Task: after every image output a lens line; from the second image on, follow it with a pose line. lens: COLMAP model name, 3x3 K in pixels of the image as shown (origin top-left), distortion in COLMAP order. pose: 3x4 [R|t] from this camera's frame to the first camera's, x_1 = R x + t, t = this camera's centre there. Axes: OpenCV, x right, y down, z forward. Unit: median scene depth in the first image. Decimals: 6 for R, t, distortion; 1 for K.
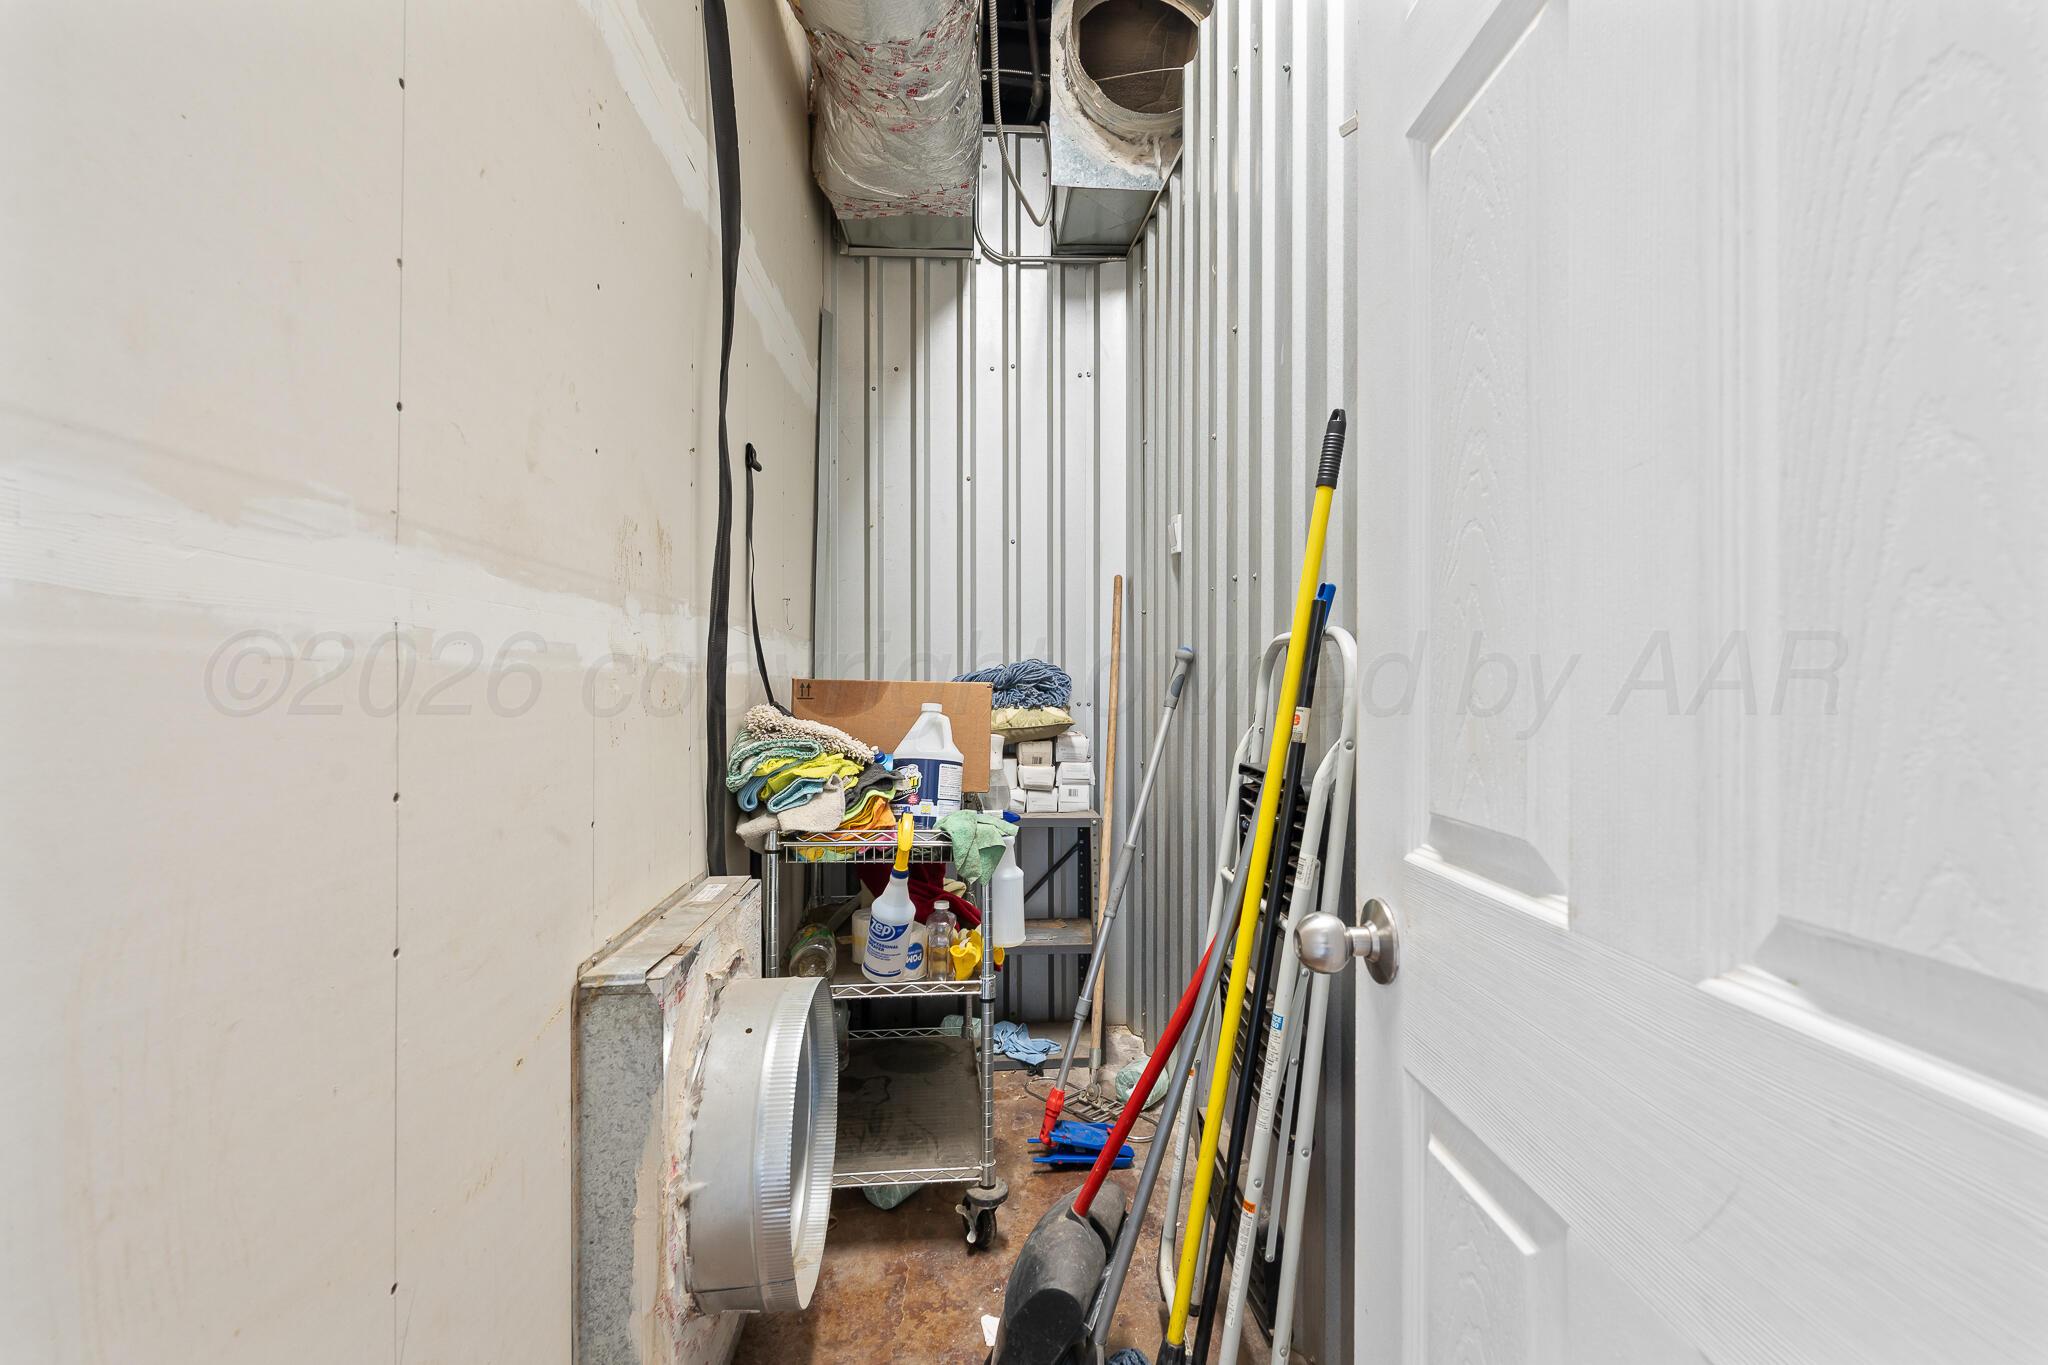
lens RADIAL K [[902.4, 0, 1027.3], [0, 902.4, 678.2], [0, 0, 1]] dist [-0.005537, 0.000958]
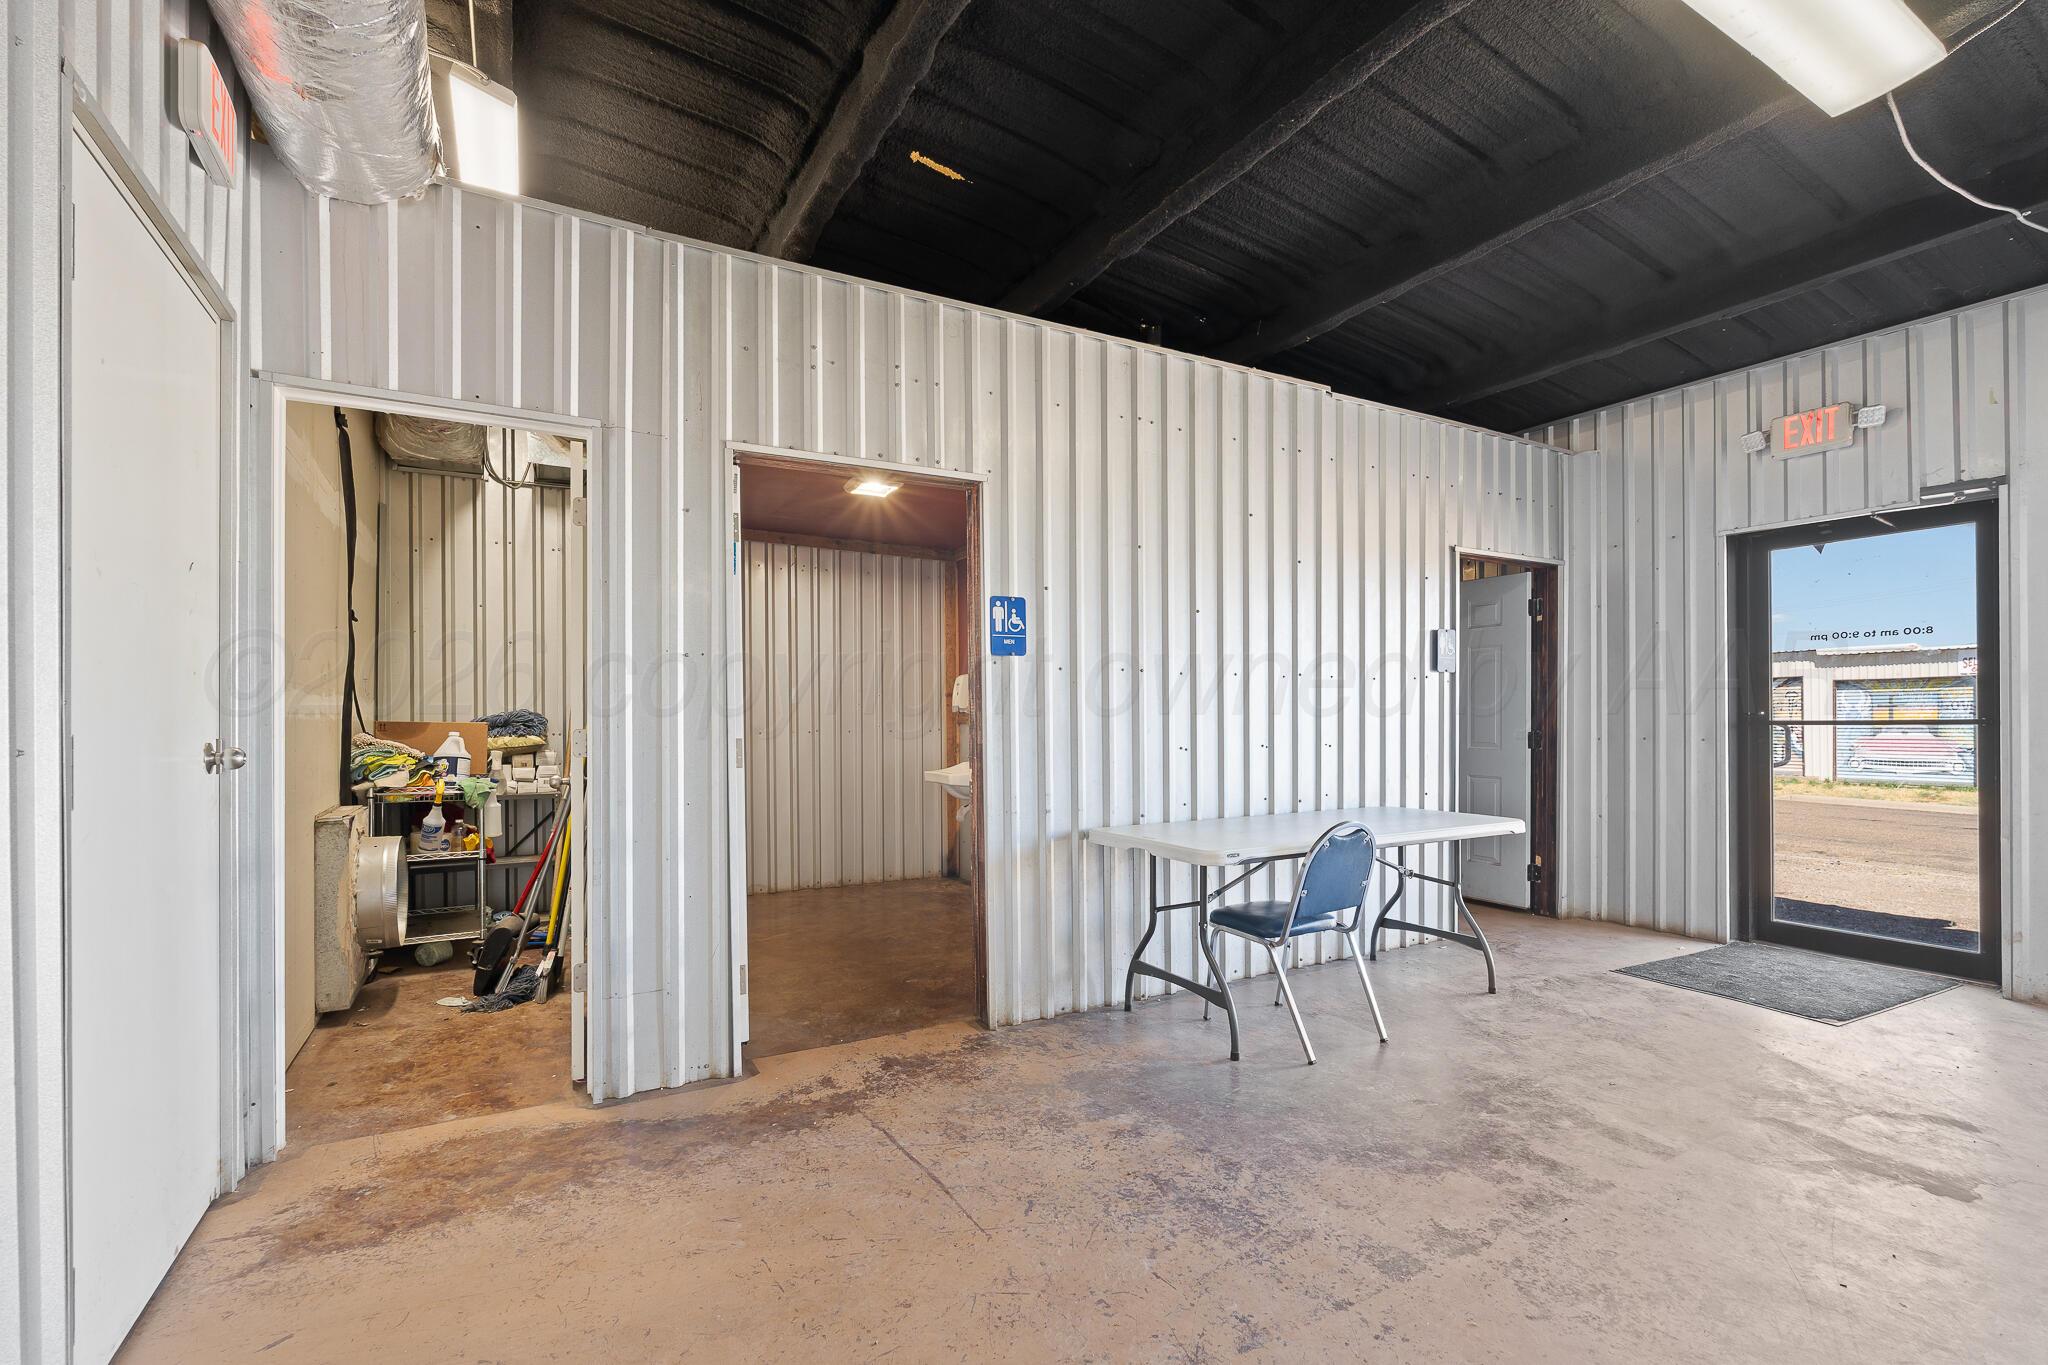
lens RADIAL K [[902.4, 0, 1032.1], [0, 902.4, 719.5], [0, 0, 1]] dist [-0.005537, 0.000958]
pose [[0.899054, -0.003860, 0.437821, 0.208506], [0.002629, 0.999991, 0.003417, -0.006875], [-0.437830, -0.001921, 0.899056, -1.657221]]
